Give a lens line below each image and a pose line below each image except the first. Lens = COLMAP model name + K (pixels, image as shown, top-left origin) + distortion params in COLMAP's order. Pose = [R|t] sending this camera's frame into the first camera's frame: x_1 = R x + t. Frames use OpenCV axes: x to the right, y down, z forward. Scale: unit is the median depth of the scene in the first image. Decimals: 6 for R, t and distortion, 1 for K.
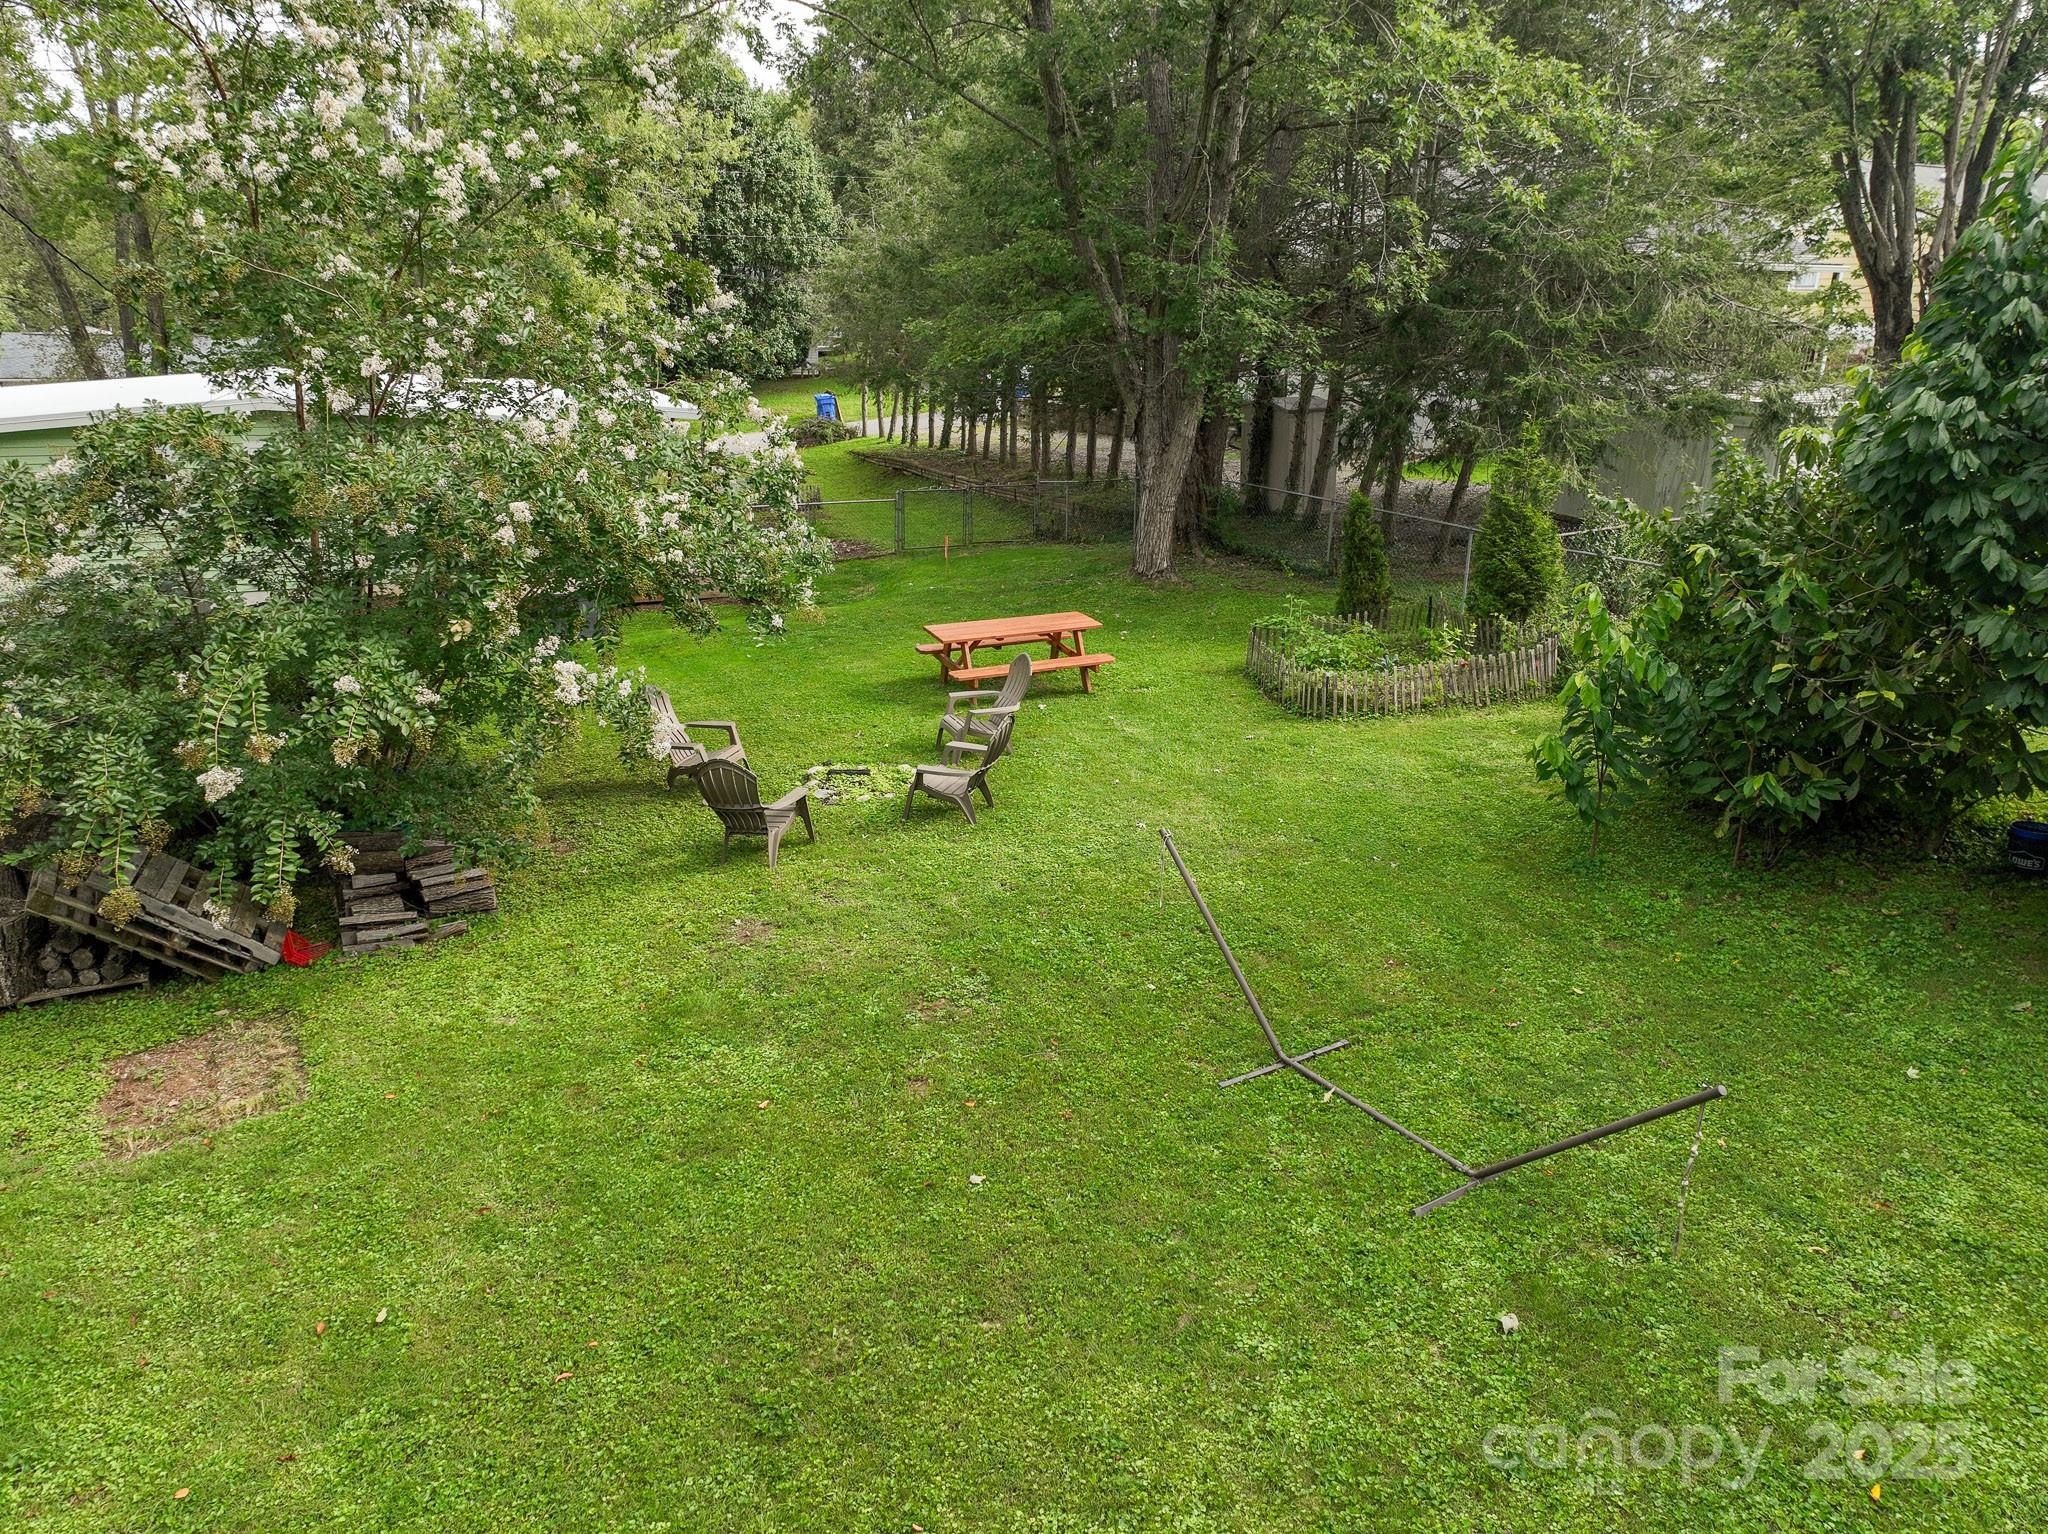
lens RADIAL K [[1458.6, 0, 1024.0], [0, 1458.6, 767.0], [0, 0, 1]] dist [-0.000694, 0.024367]
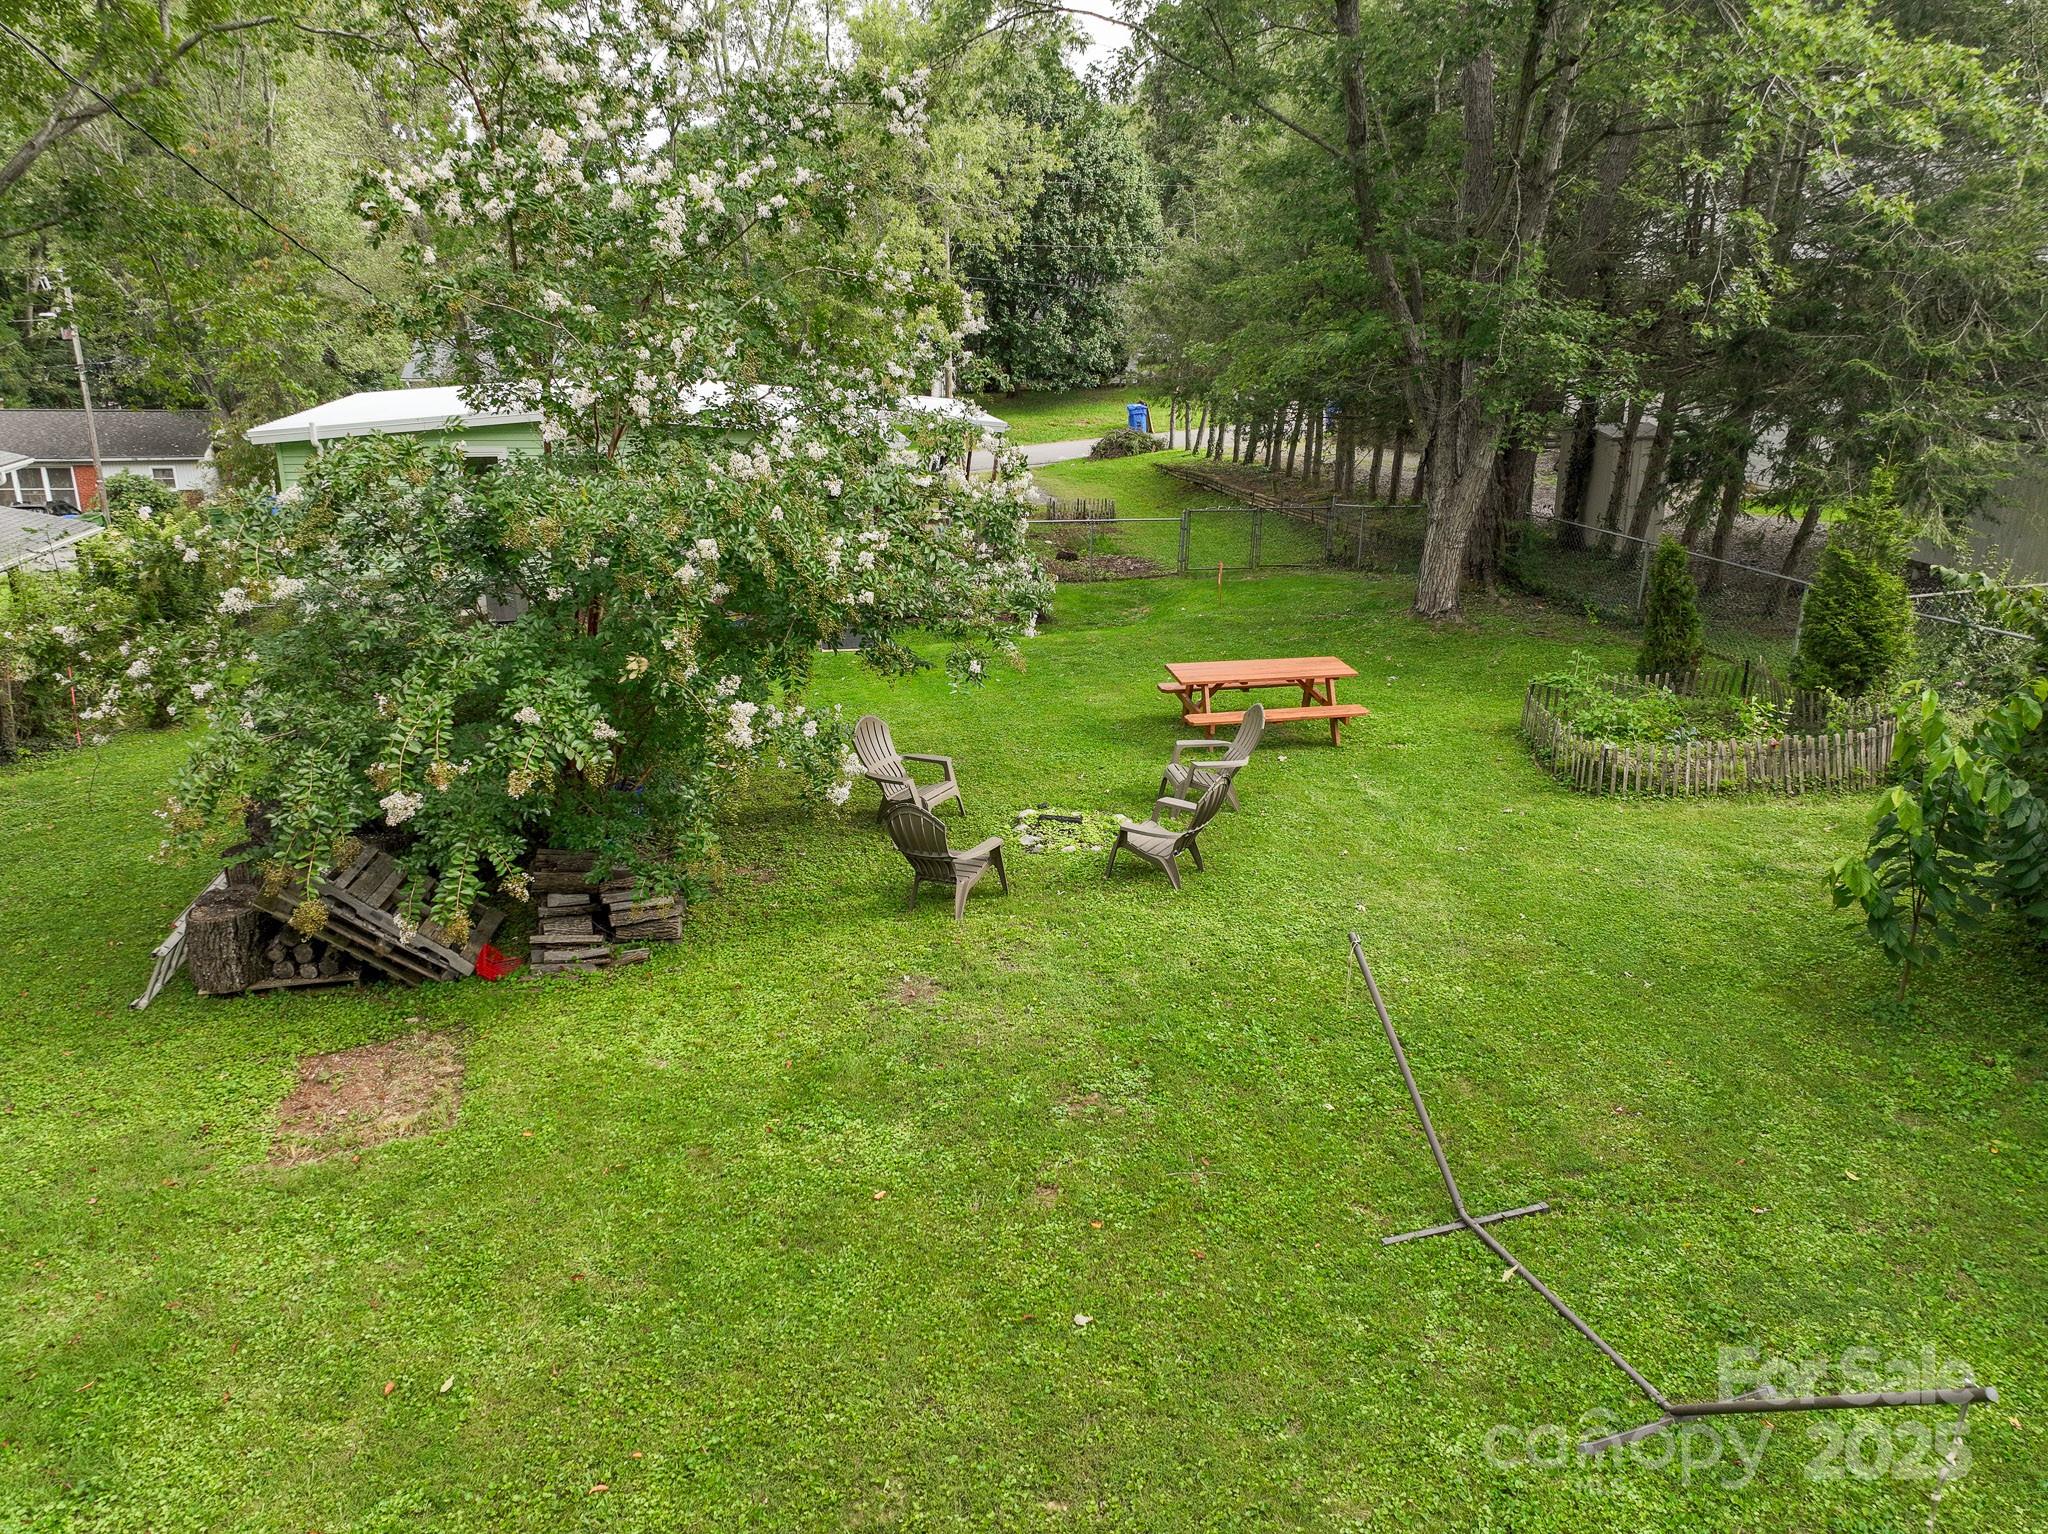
lens RADIAL K [[1452.5, 0, 1016.3], [0, 1452.5, 771.2], [0, 0, 1]] dist [-0.005693, 0.022910]
pose [[0.974177, 0.071958, -0.214010, 0.071363], [-0.071734, 0.997385, 0.008824, -0.045294], [0.214085, 0.006756, 0.976792, 0.083089]]
